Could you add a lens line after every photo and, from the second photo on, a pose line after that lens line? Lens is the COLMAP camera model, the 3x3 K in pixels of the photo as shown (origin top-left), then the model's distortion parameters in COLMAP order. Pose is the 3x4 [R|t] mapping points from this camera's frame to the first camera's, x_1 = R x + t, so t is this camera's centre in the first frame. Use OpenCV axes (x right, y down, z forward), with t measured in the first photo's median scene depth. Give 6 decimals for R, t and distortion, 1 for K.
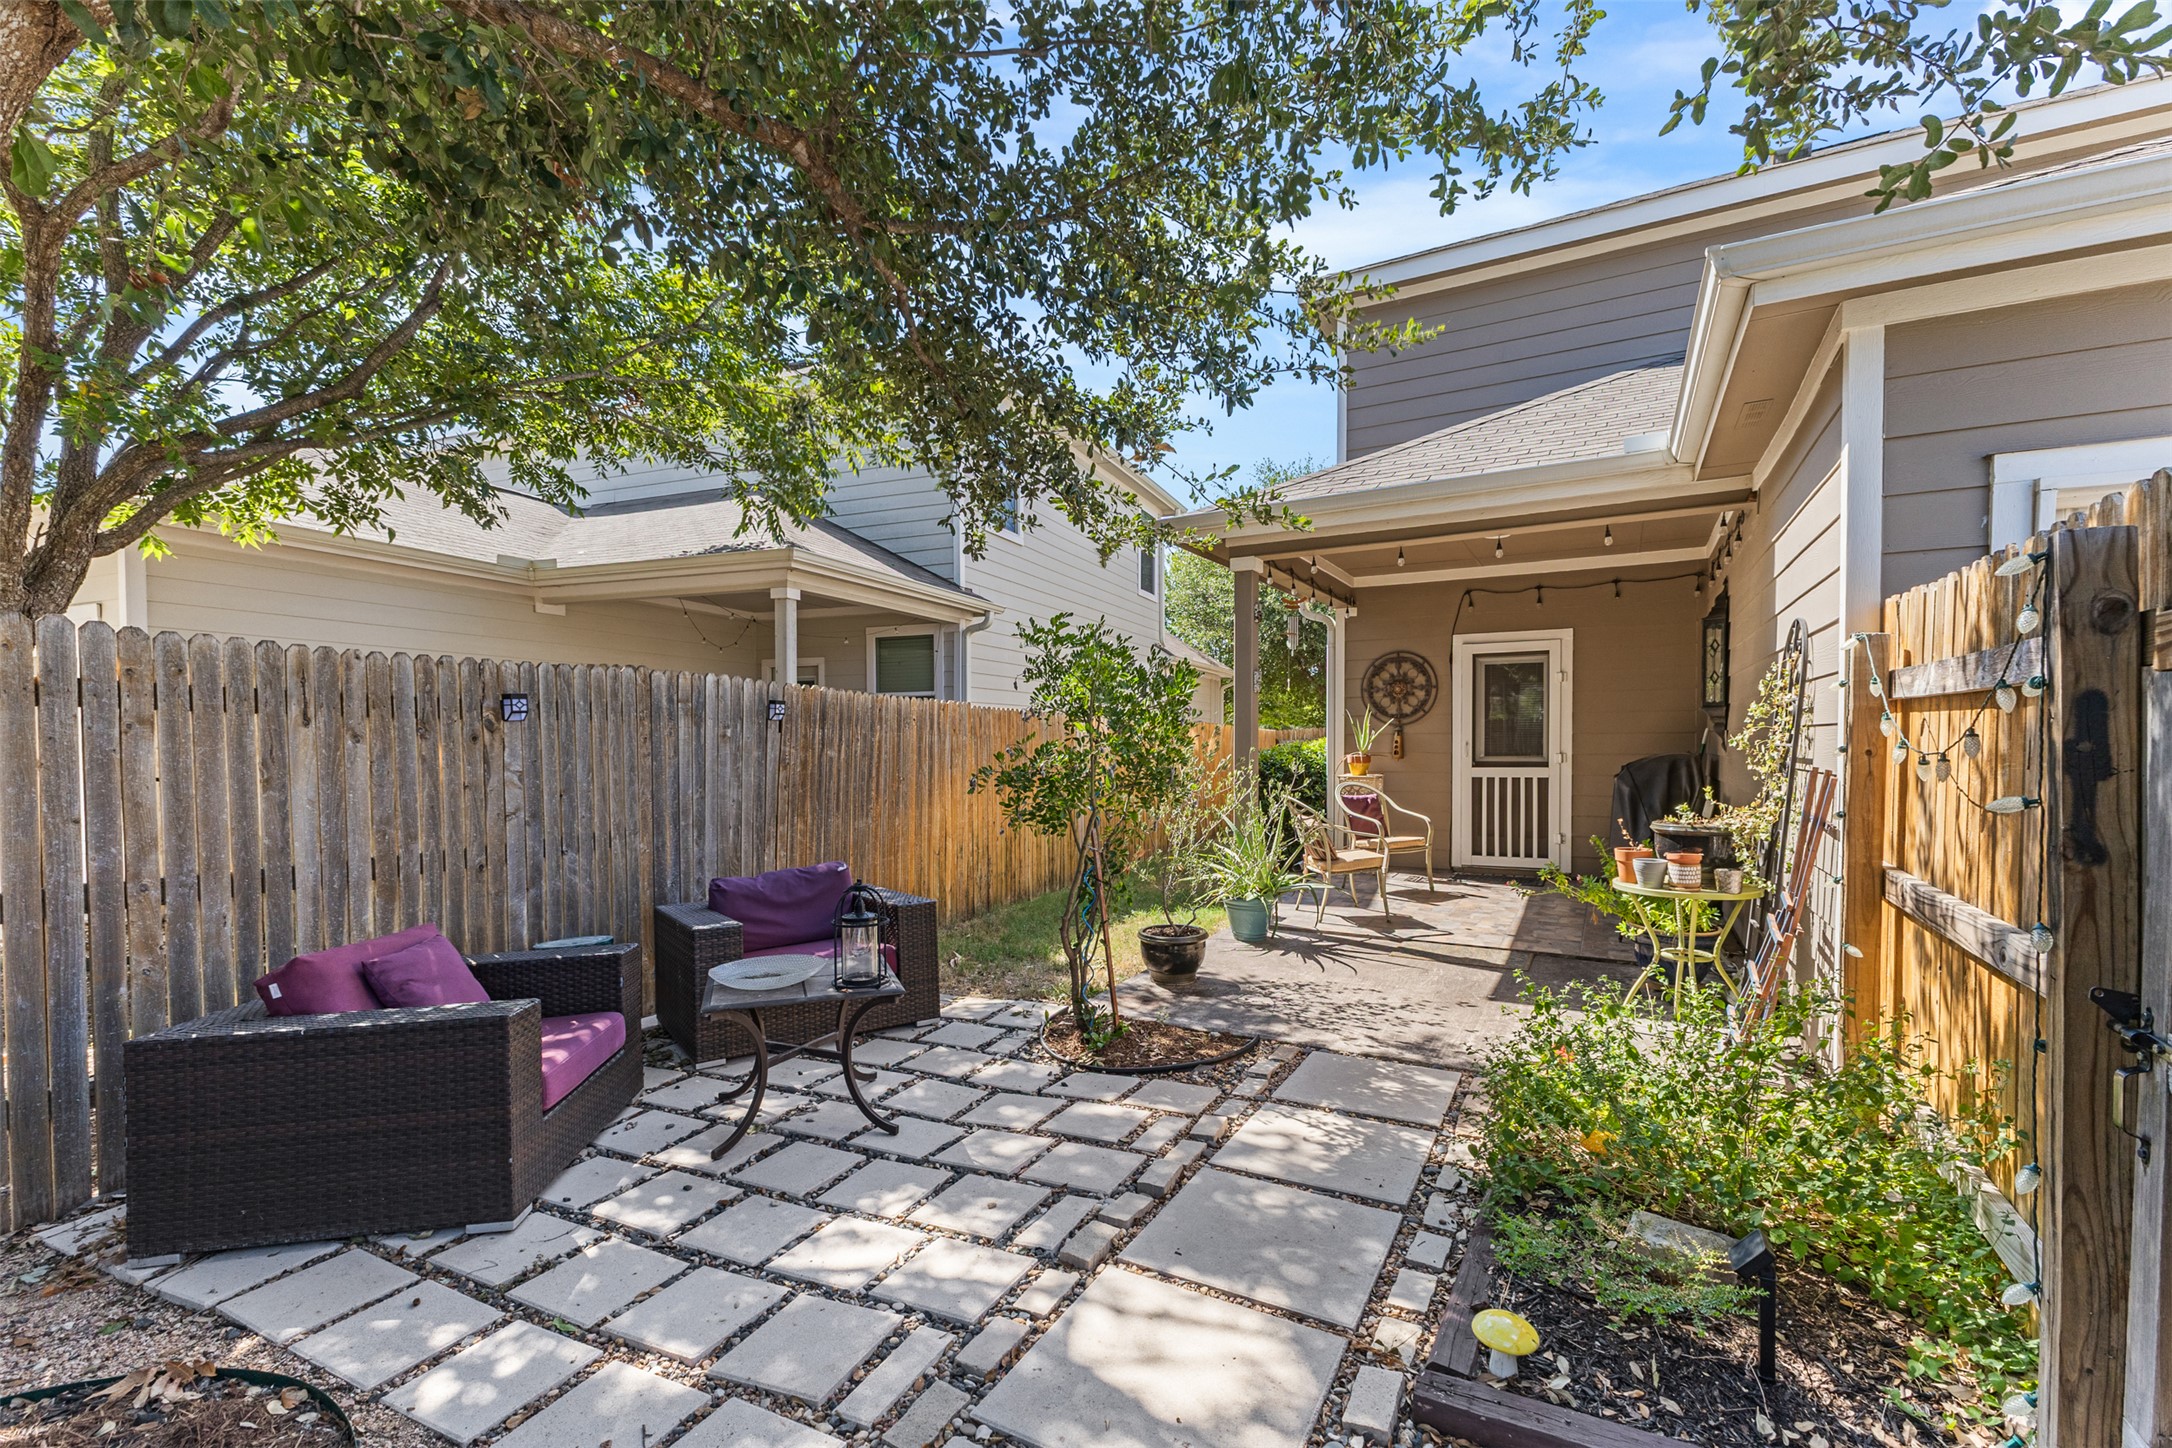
lens RADIAL K [[938.0, 0, 1089.6], [0, 938.0, 739.8], [0, 0, 1]] dist [0.004636, -0.001096]
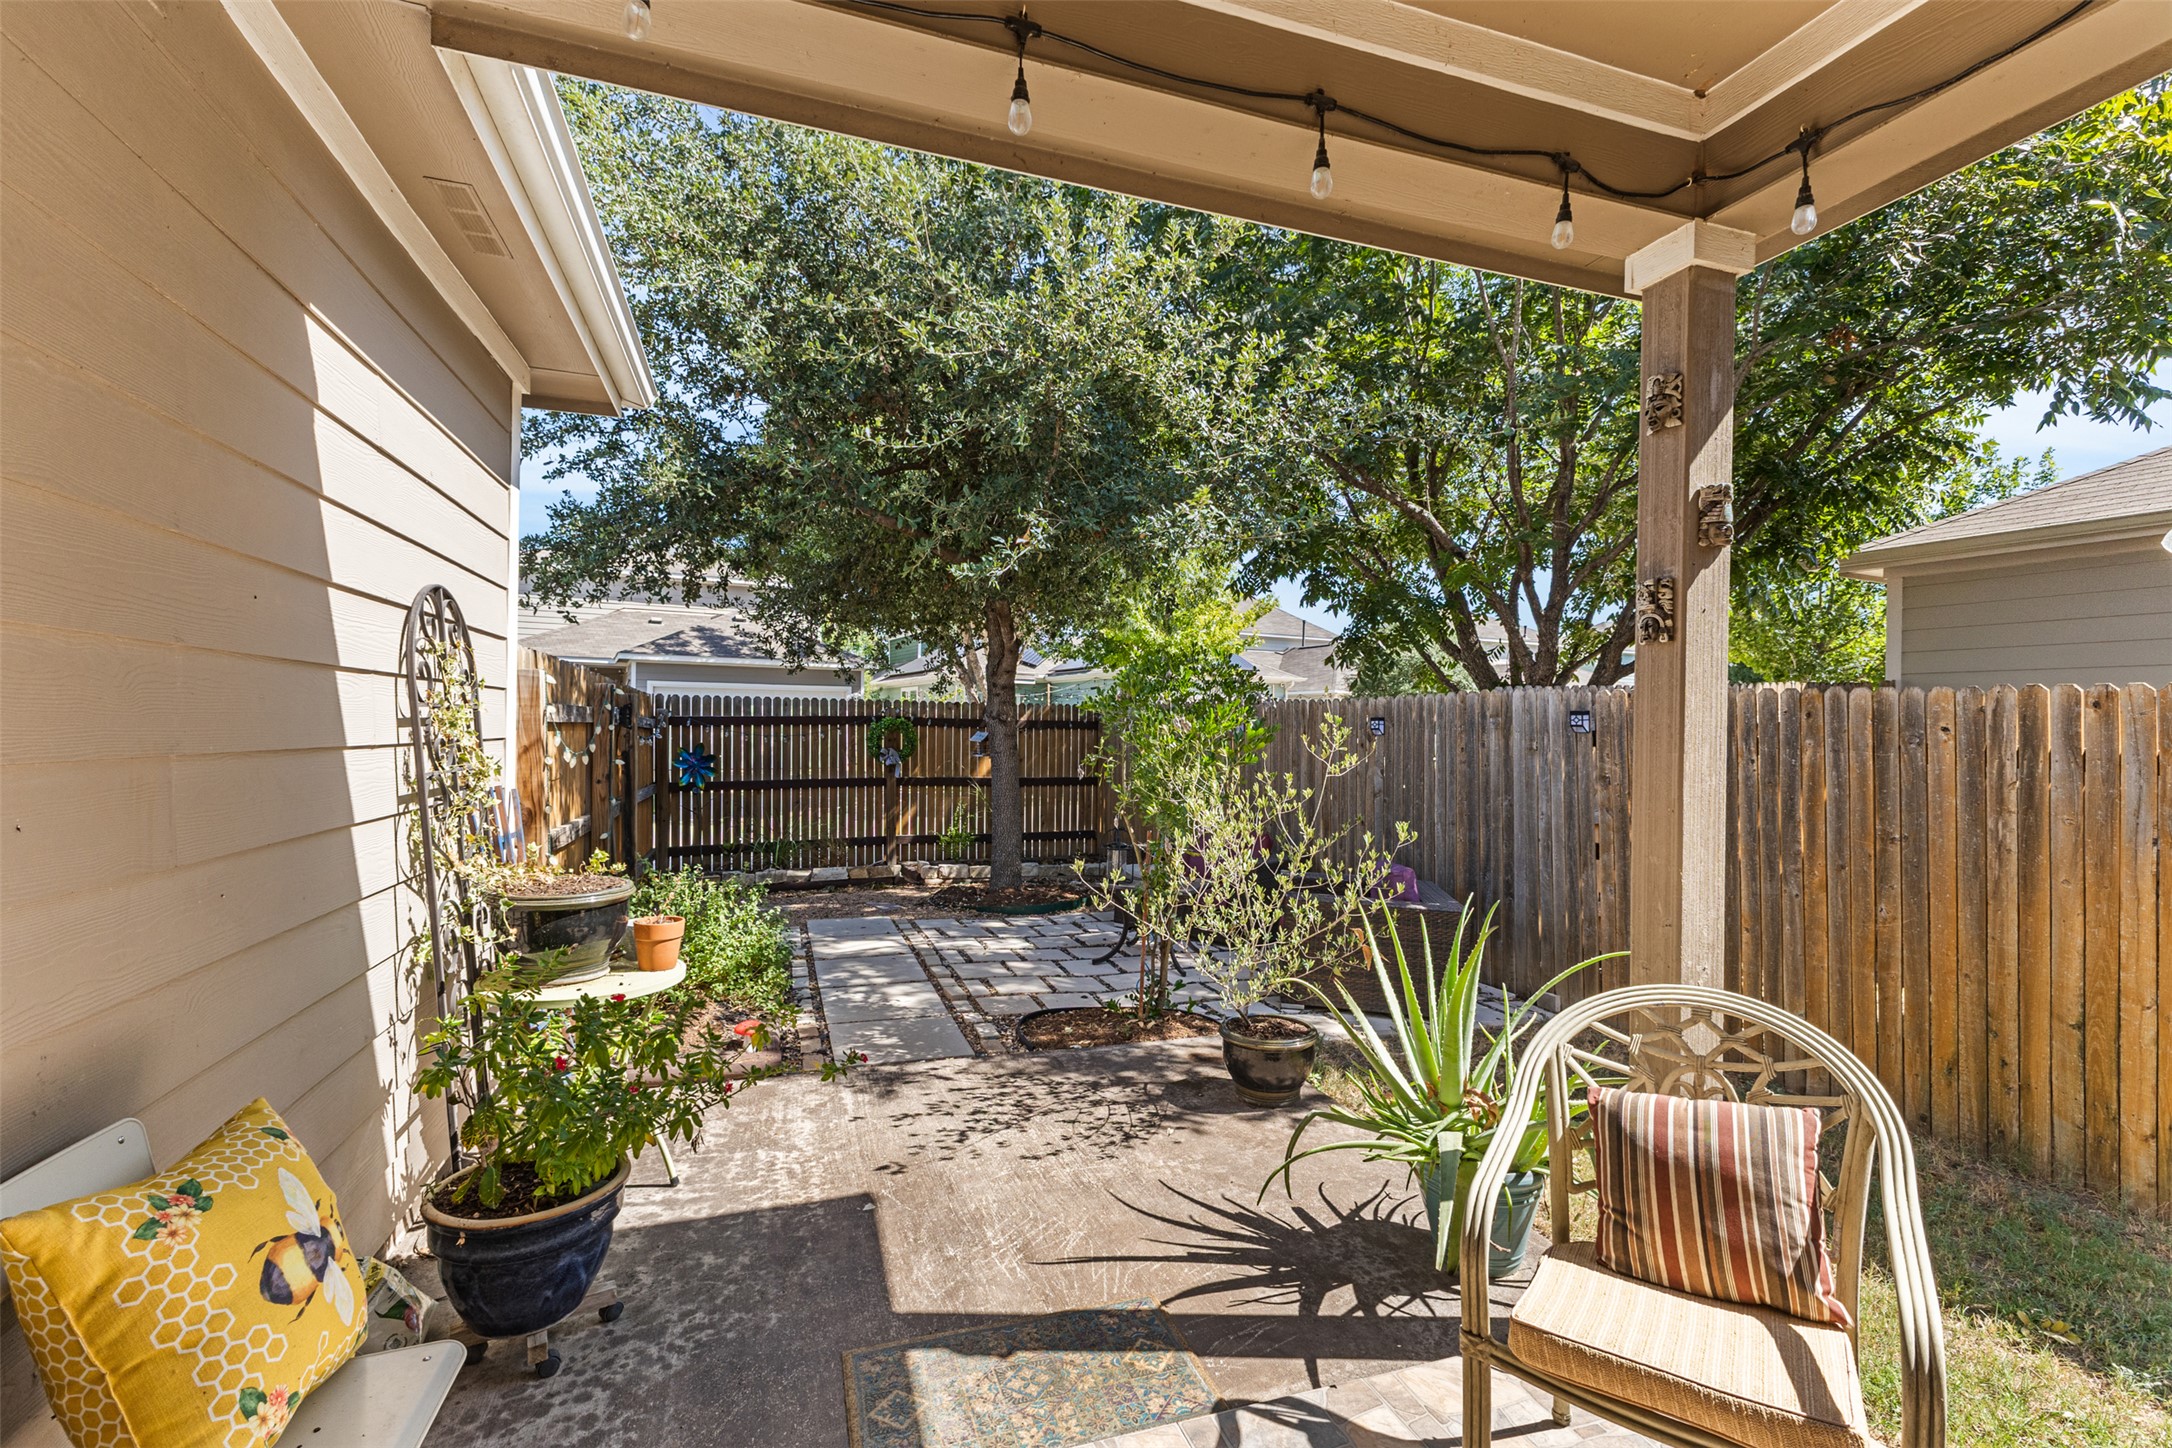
lens RADIAL K [[938.0, 0, 1089.6], [0, 938.0, 721.4], [0, 0, 1]] dist [0.004636, -0.001096]
pose [[-0.671233, -0.003490, -0.741238, 0.797817], [-0.003265, 0.999993, -0.001751, -0.034808], [0.741239, 0.001245, -0.671240, 1.538205]]
